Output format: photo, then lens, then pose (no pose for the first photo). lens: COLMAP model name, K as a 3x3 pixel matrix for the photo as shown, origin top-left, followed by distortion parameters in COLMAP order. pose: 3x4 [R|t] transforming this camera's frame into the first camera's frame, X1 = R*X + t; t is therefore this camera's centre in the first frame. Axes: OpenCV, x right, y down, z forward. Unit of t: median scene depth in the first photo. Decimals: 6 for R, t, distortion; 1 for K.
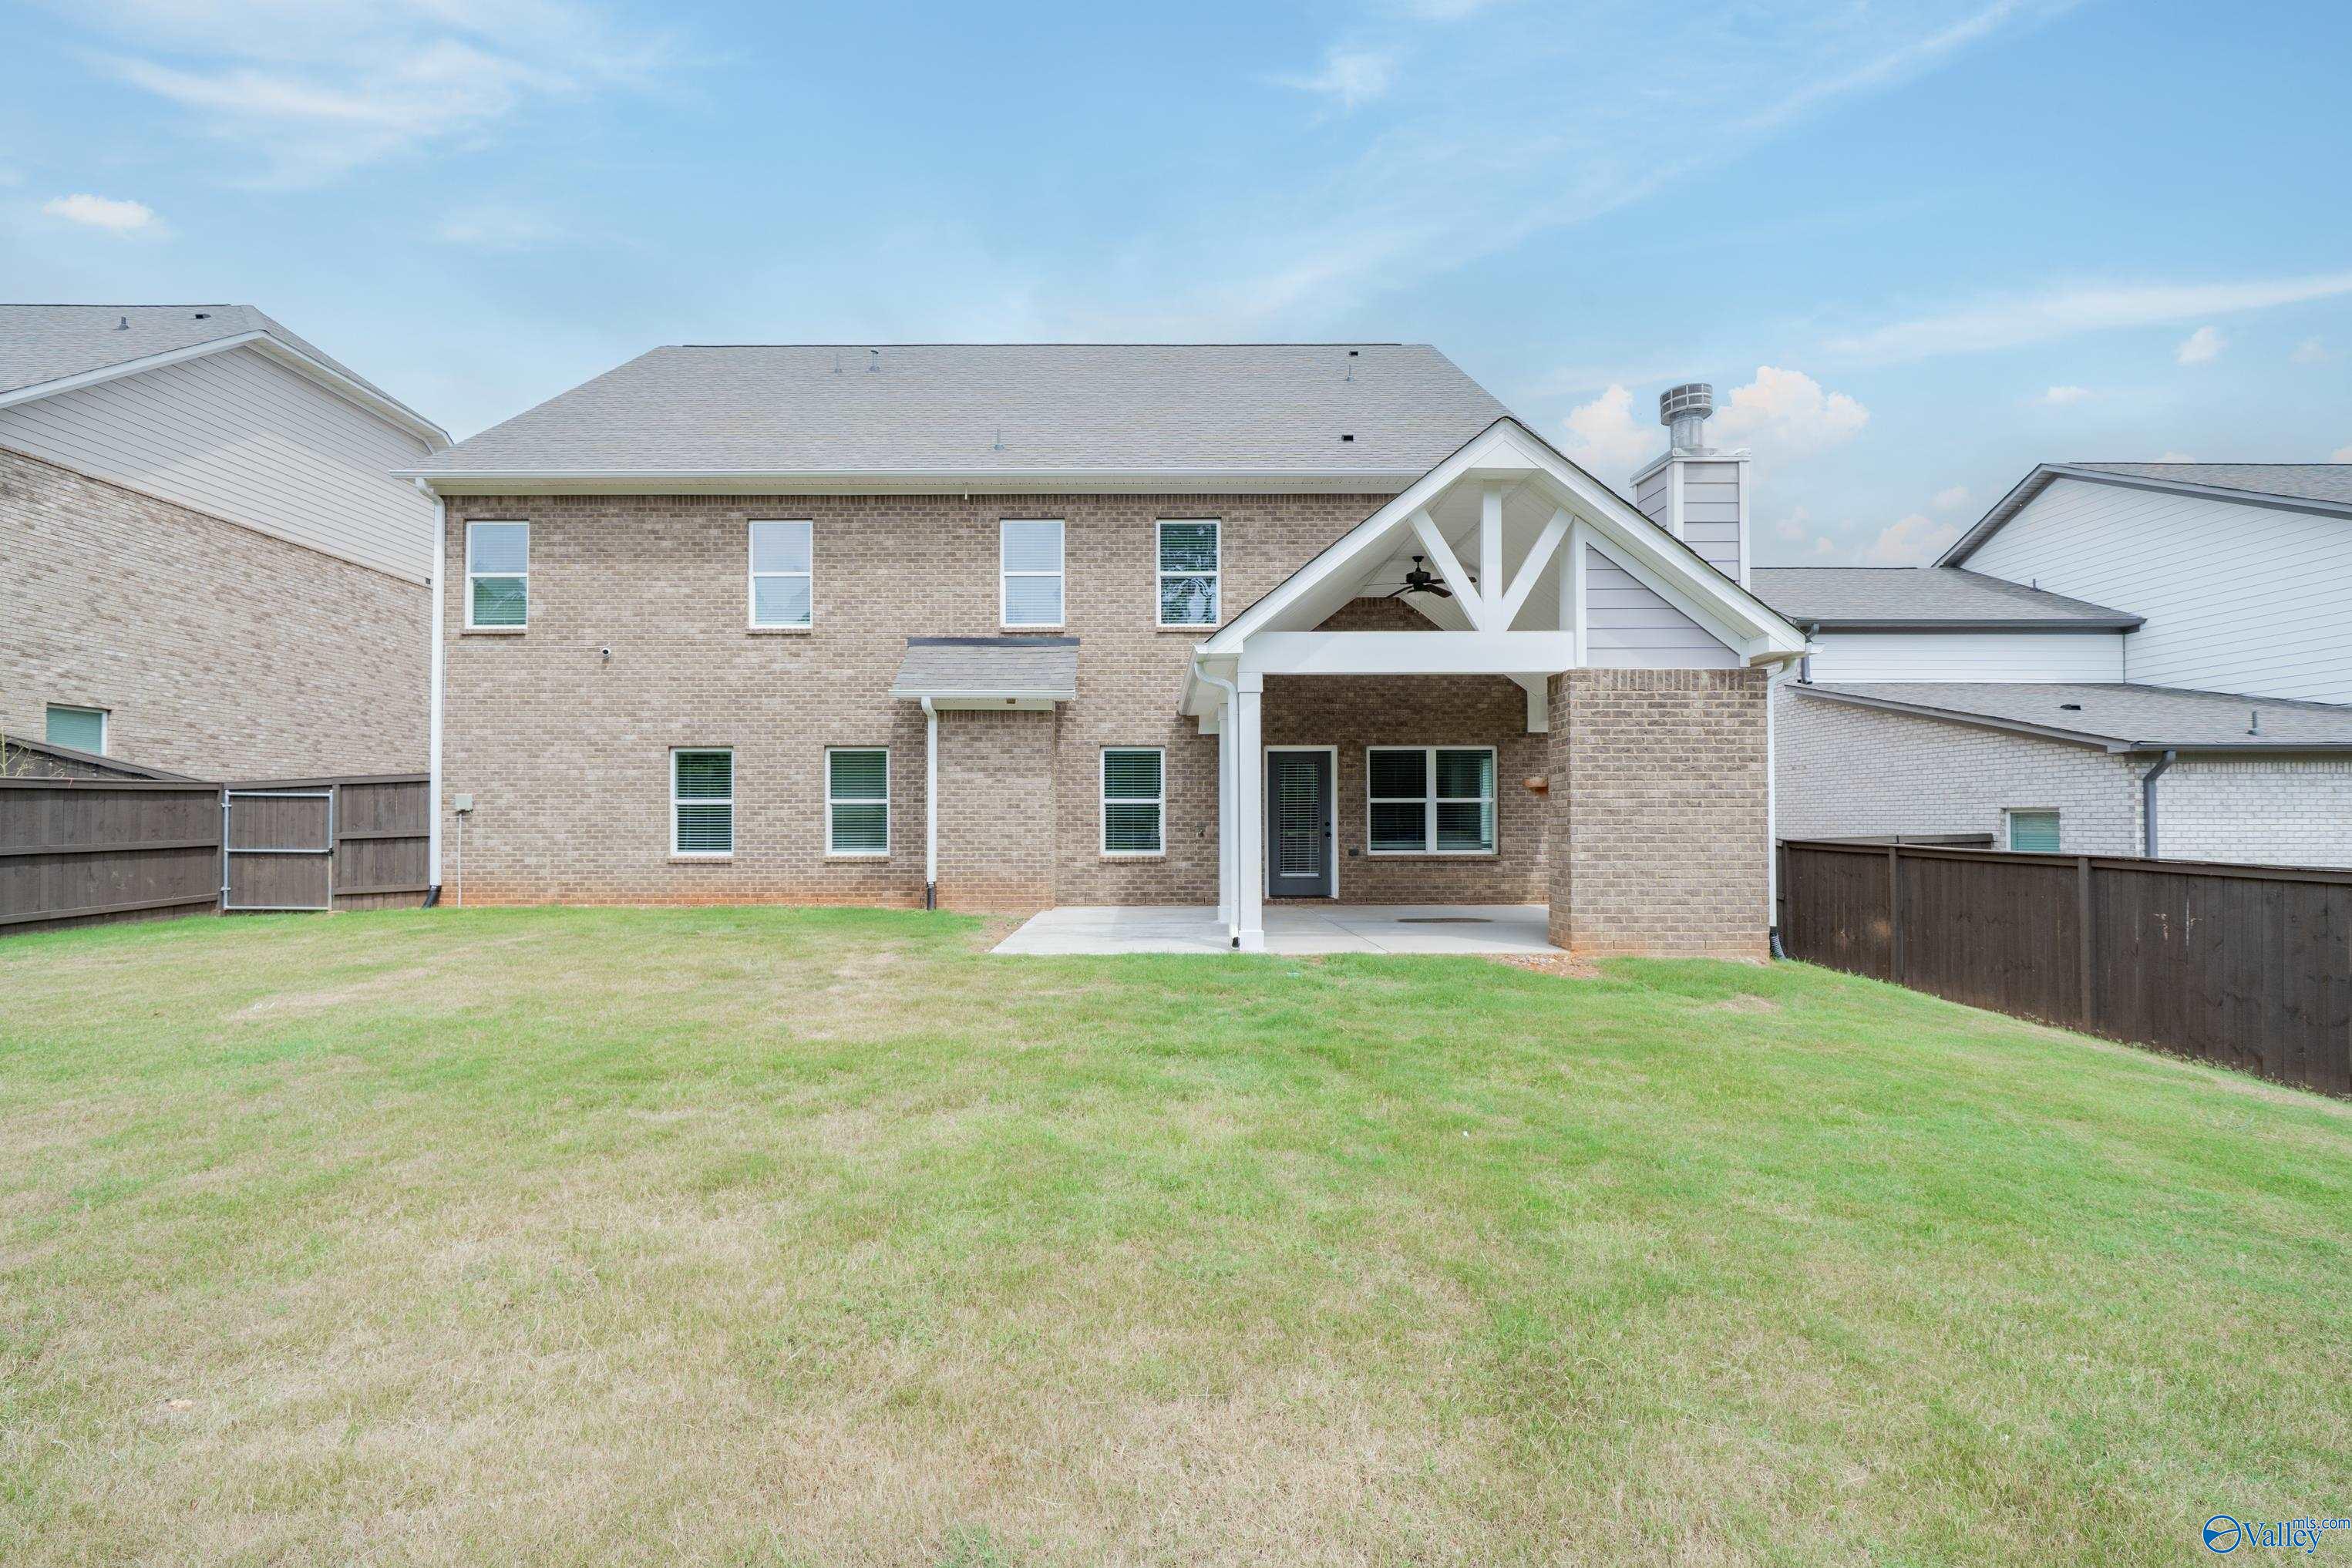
lens RADIAL K [[959.7, 0, 1173.9], [0, 959.7, 813.4], [0, 0, 1]] dist [-0.001011, 0.000125]
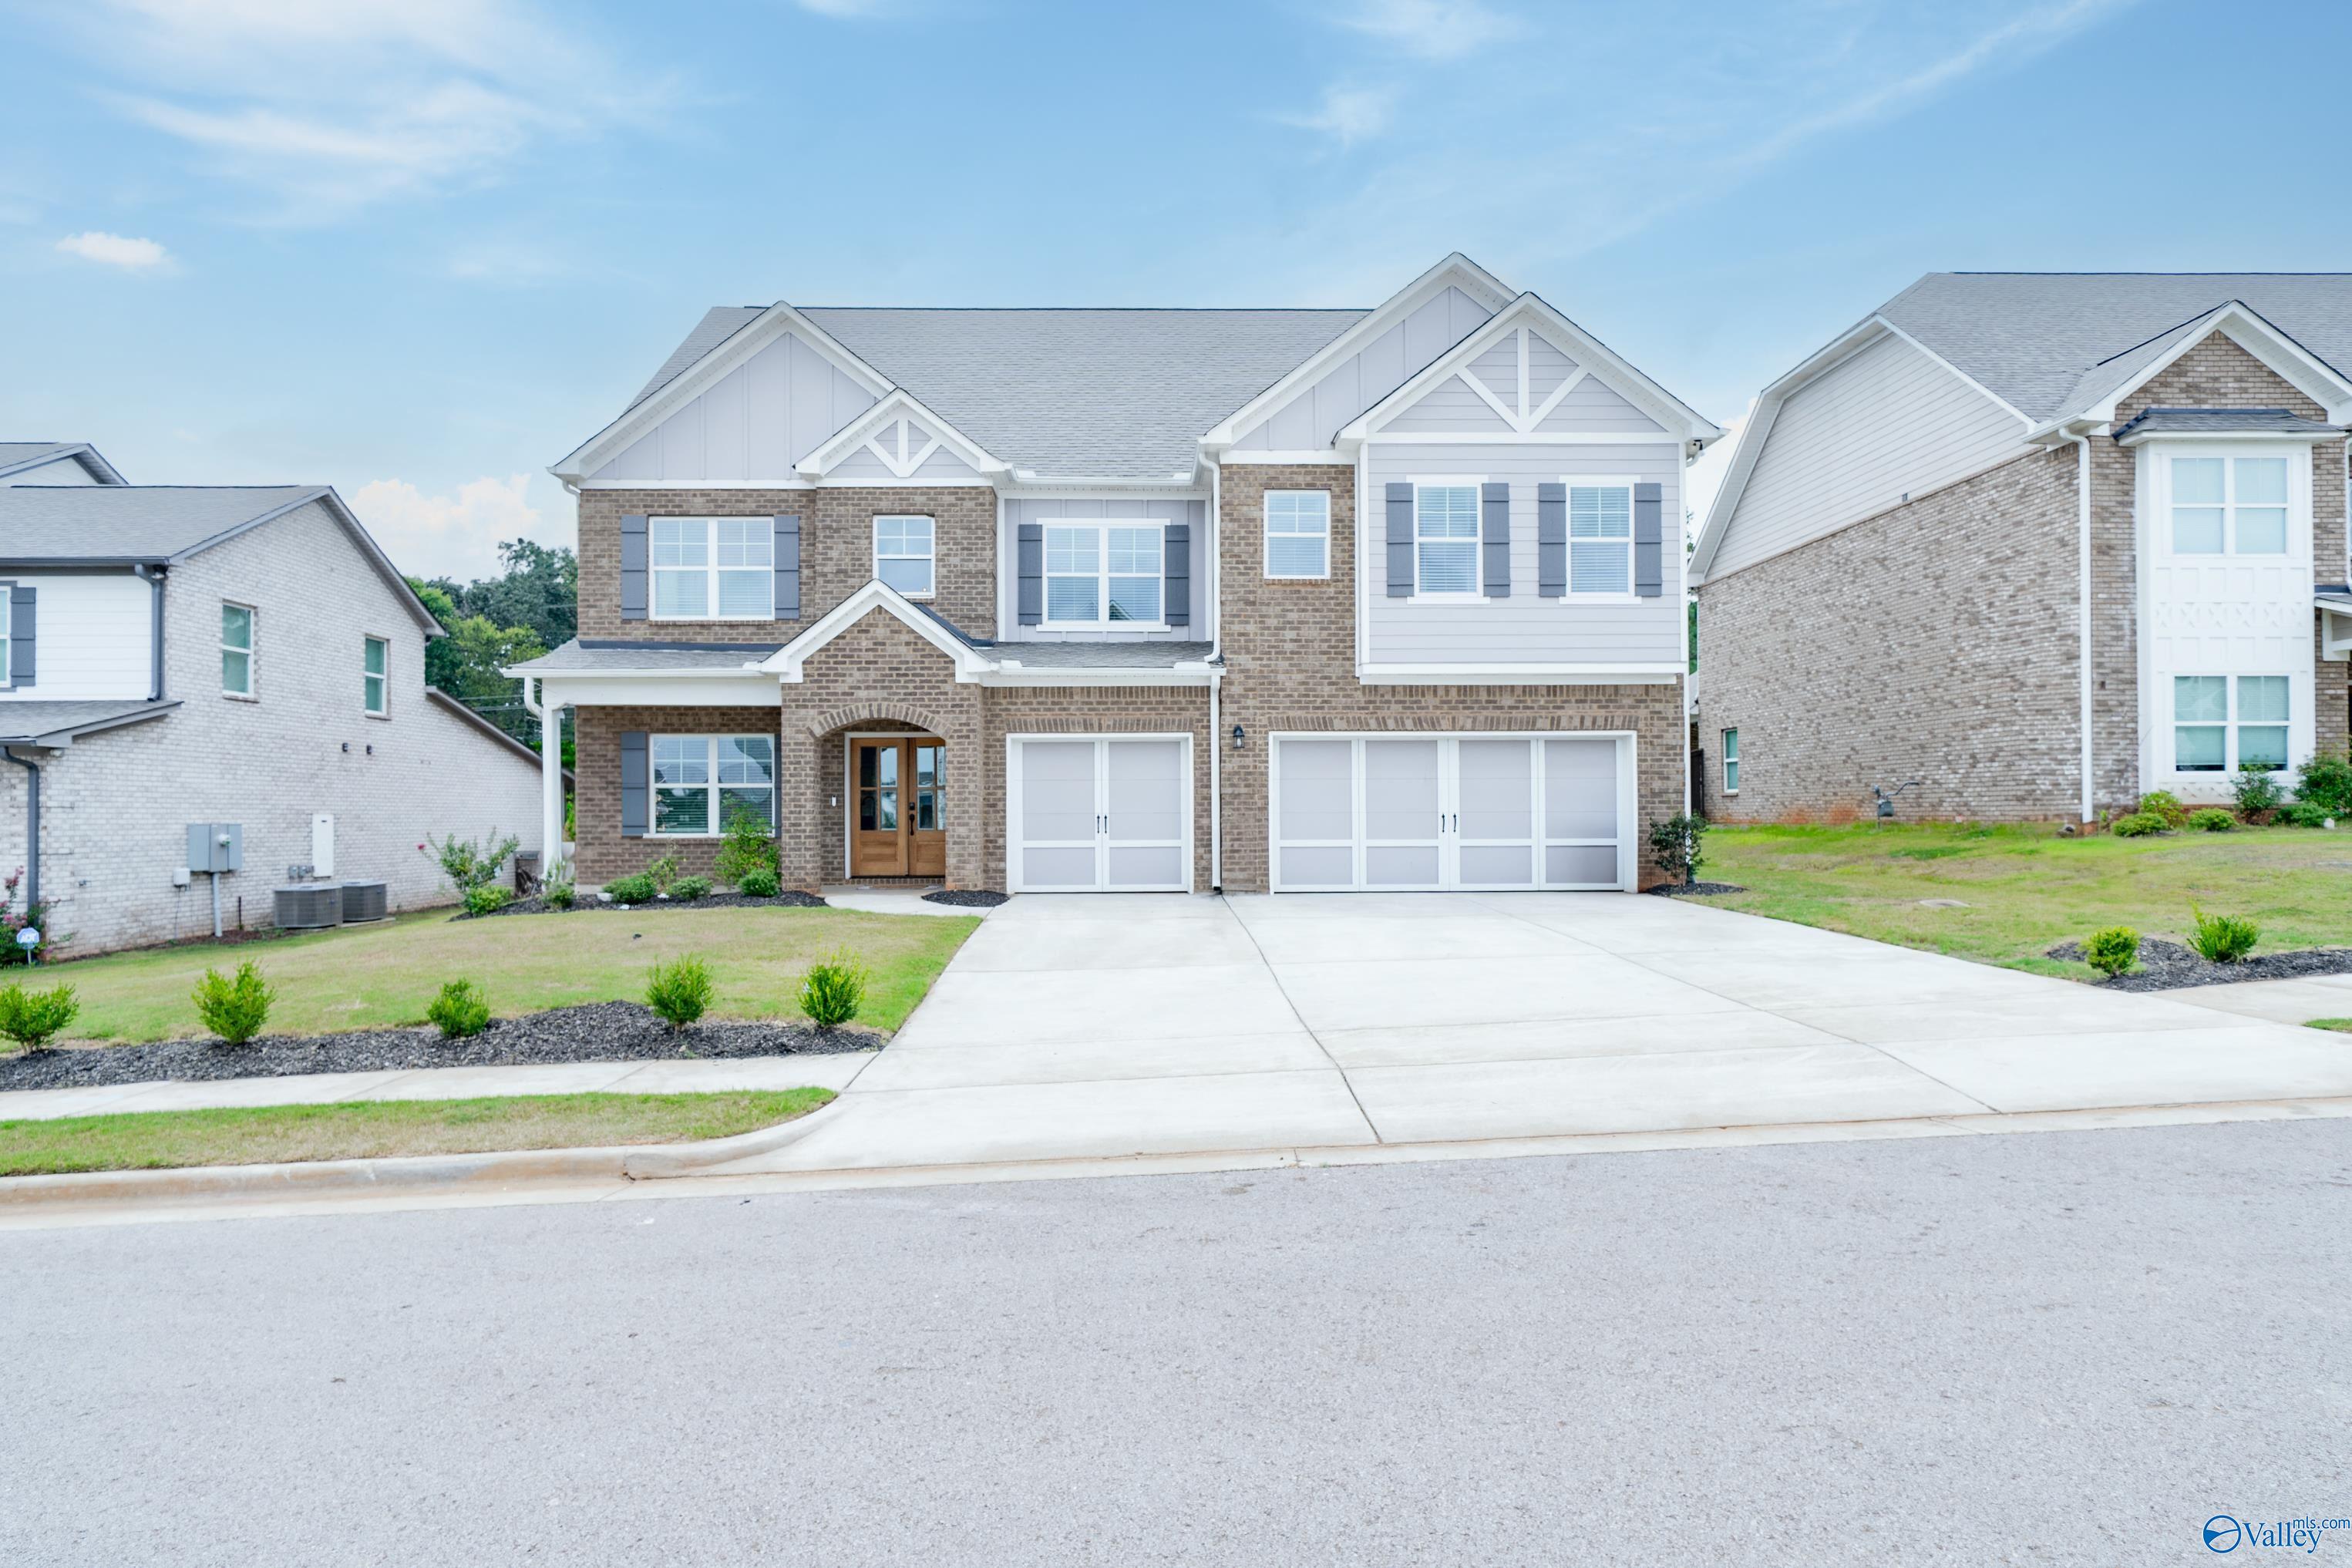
lens RADIAL K [[1387.5, 0, 1196.0], [0, 1387.5, 798.5], [0, 0, 1]] dist [0.001024, -0.000502]
pose [[-0.999752, 0.004031, -0.021919, -0.230957], [0.004173, 0.999971, -0.006415, 0.011088], [0.021892, -0.006505, -0.999739, 2.552877]]
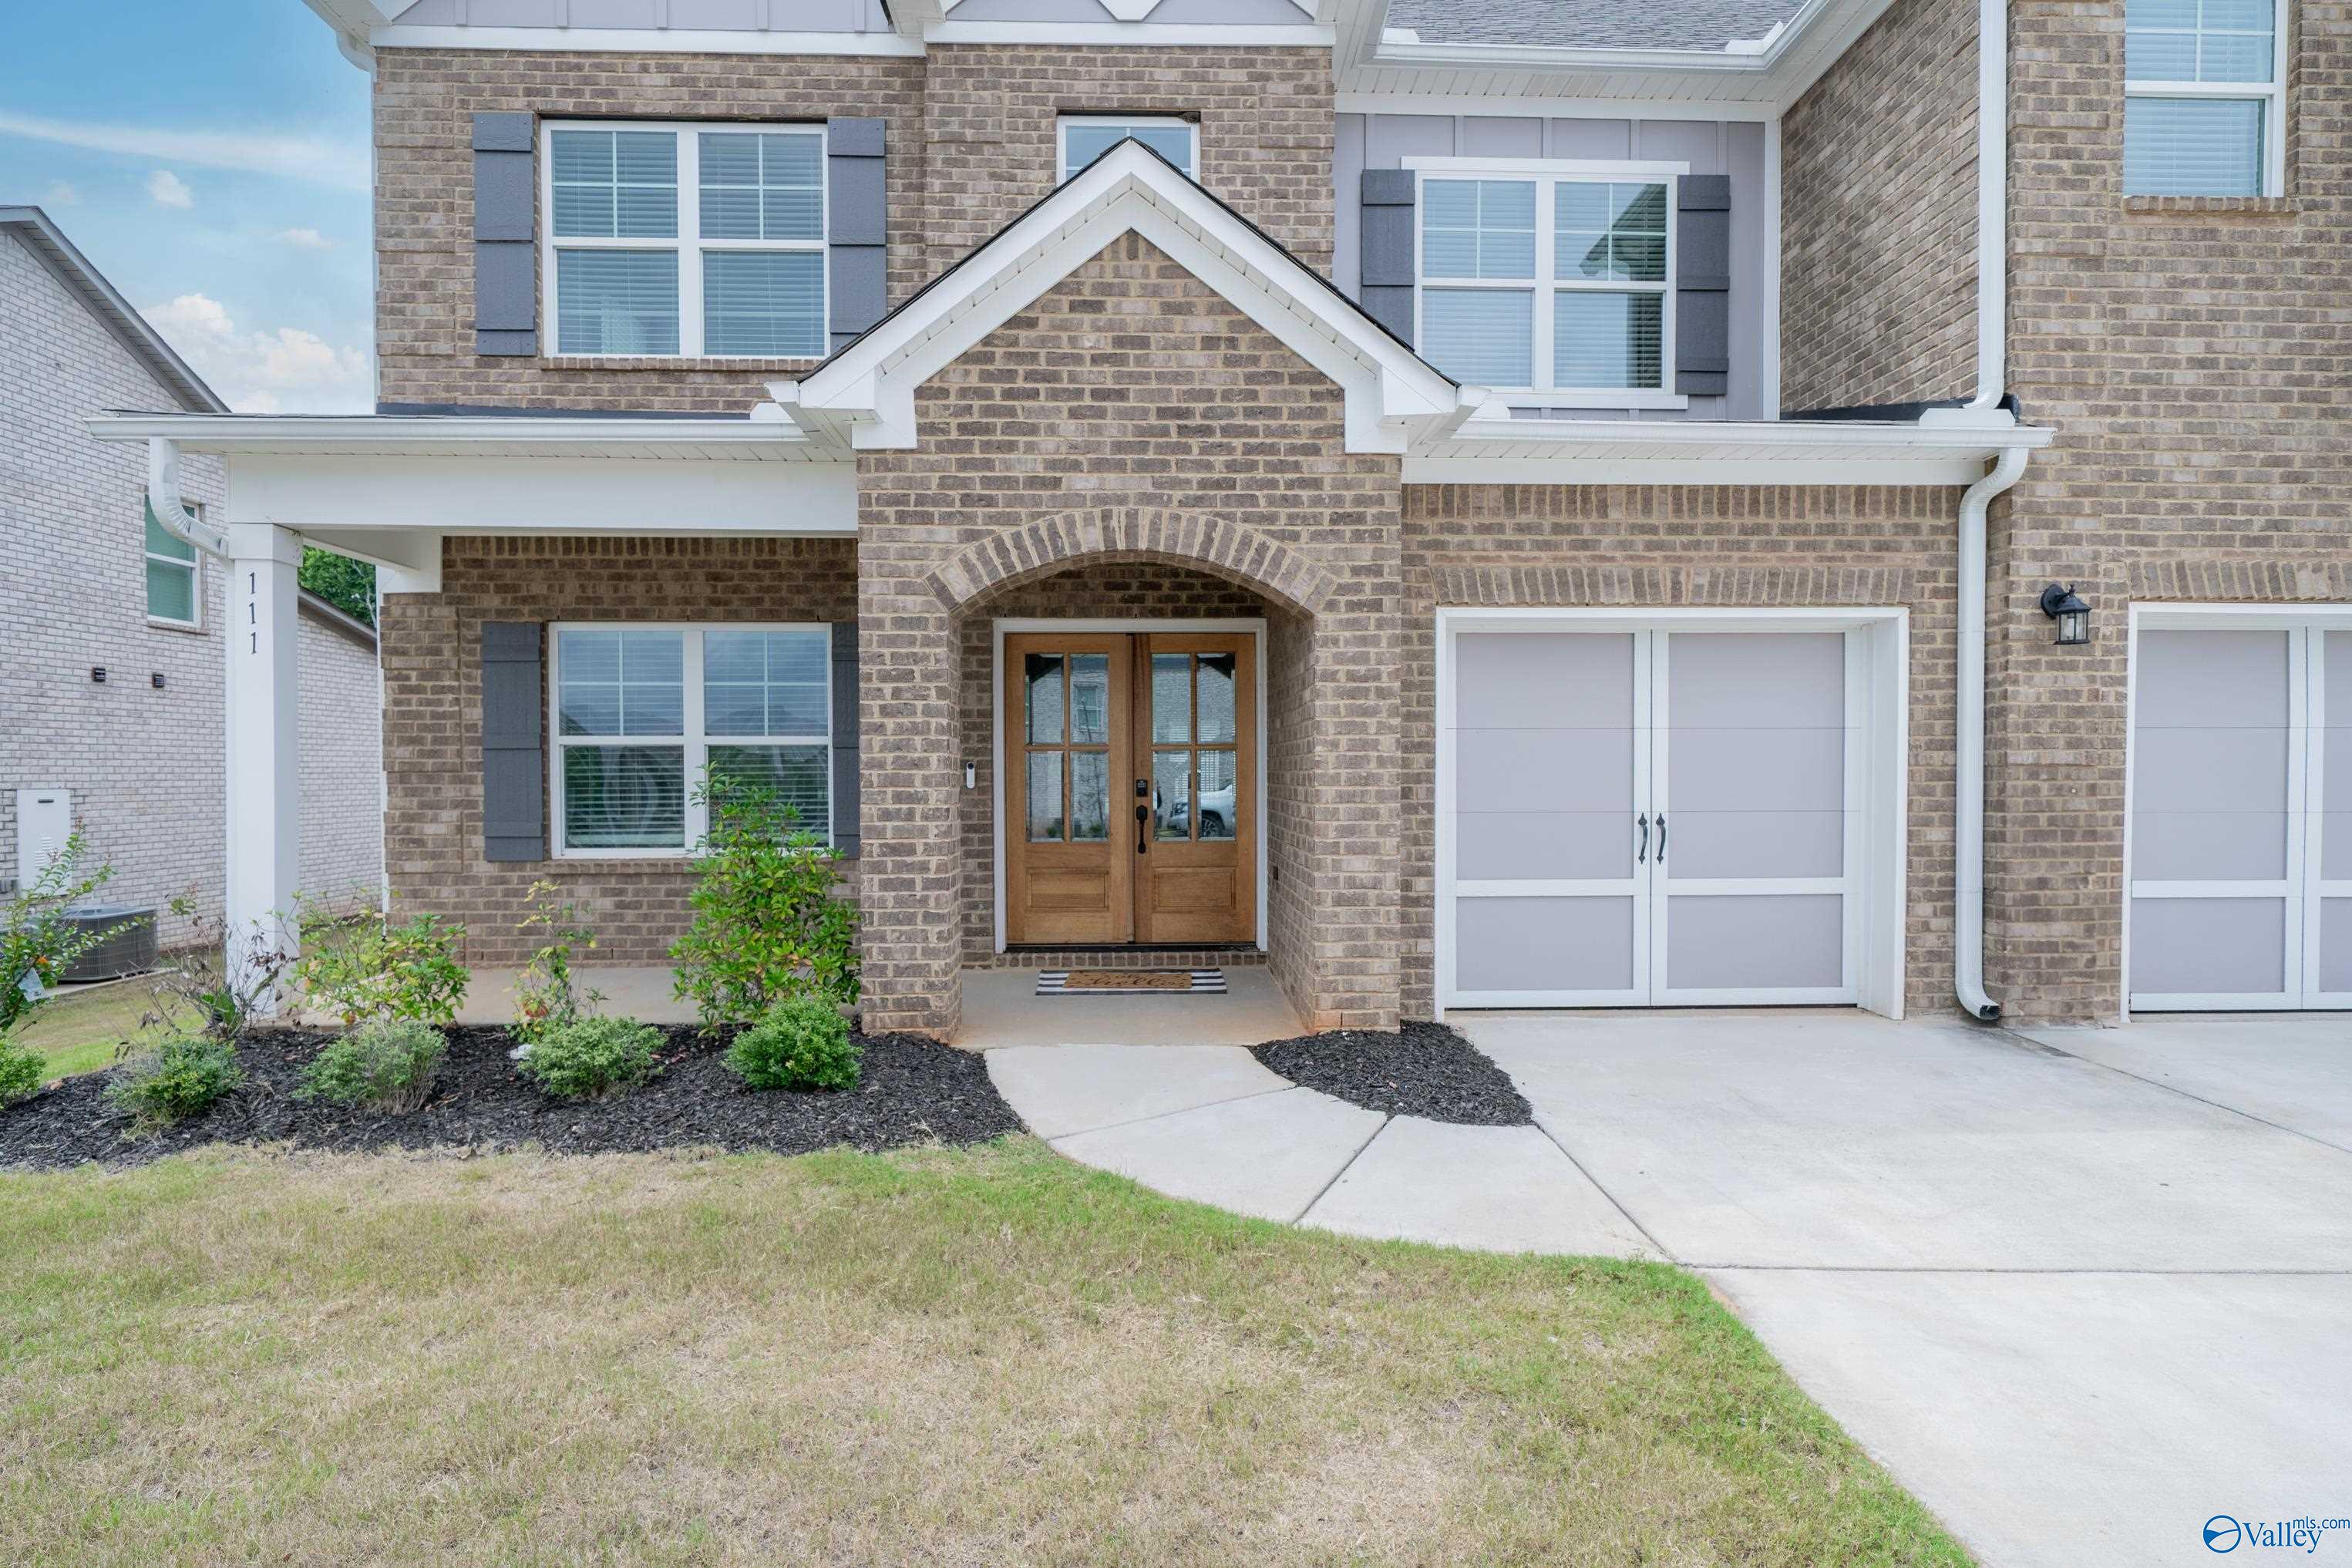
lens RADIAL K [[1222.5, 0, 1188.3], [0, 1222.5, 794.4], [0, 0, 1]] dist [-0.000768, 0.000383]
pose [[-0.999764, 0.001791, -0.021663, 0.034353], [0.001238, 0.999674, 0.025492, -0.003412], [0.021702, 0.025460, -0.999440, 1.632234]]
